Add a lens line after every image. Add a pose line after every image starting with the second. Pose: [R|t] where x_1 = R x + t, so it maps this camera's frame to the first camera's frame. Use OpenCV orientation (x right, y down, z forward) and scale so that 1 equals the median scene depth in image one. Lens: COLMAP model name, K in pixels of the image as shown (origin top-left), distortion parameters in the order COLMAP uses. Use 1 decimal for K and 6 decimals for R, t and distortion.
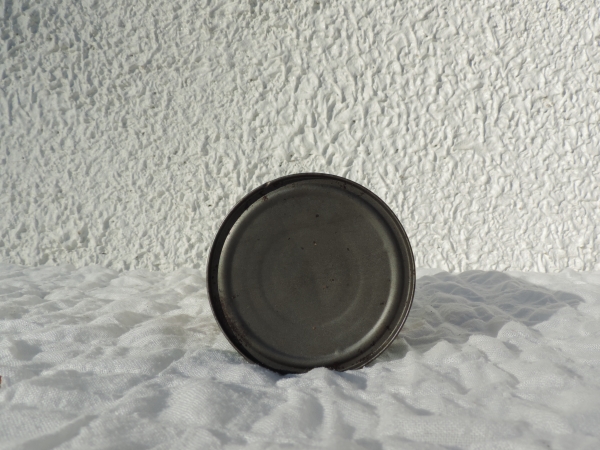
lens RADIAL K [[564.9, 0, 300.0], [0, 564.9, 225.0], [0, 0, 1]] dist [-0.029715, -0.003145]
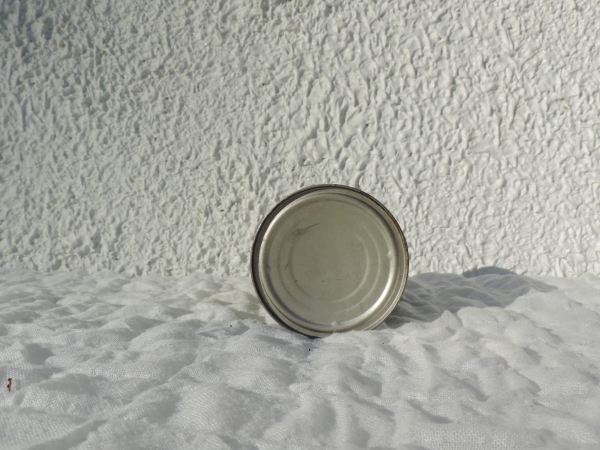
lens RADIAL K [[564.9, 0, 300.0], [0, 564.9, 225.0], [0, 0, 1]] dist [-0.029715, -0.003145]
pose [[0.999729, -0.003701, -0.022965, 0.000008], [0.003400, 0.999908, -0.013142, 0.004549], [0.023012, 0.013061, 0.999650, 0.009130]]
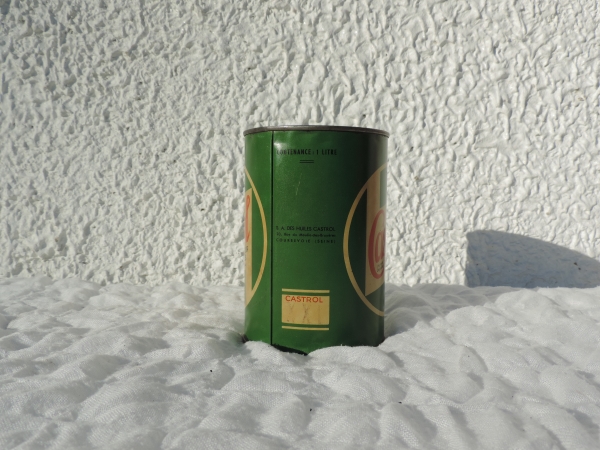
lens RADIAL K [[564.9, 0, 300.0], [0, 564.9, 225.0], [0, 0, 1]] dist [-0.029715, -0.003145]
pose [[0.999980, 0.003060, 0.005569, -0.010403], [-0.003193, 0.999705, 0.024091, -0.031945], [-0.005494, -0.024108, 0.999694, 0.103986]]
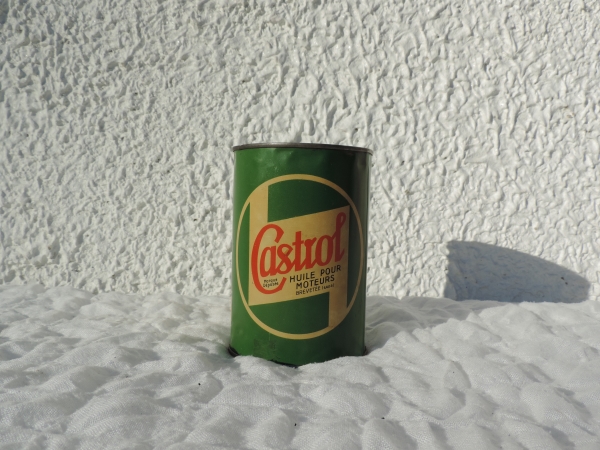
lens RADIAL K [[564.9, 0, 300.0], [0, 564.9, 225.0], [0, 0, 1]] dist [-0.029715, -0.003145]
pose [[0.999728, 0.017666, 0.015224, -0.005818], [-0.017876, 0.999745, 0.013775, -0.041386], [-0.014976, -0.014043, 0.999789, 0.093704]]
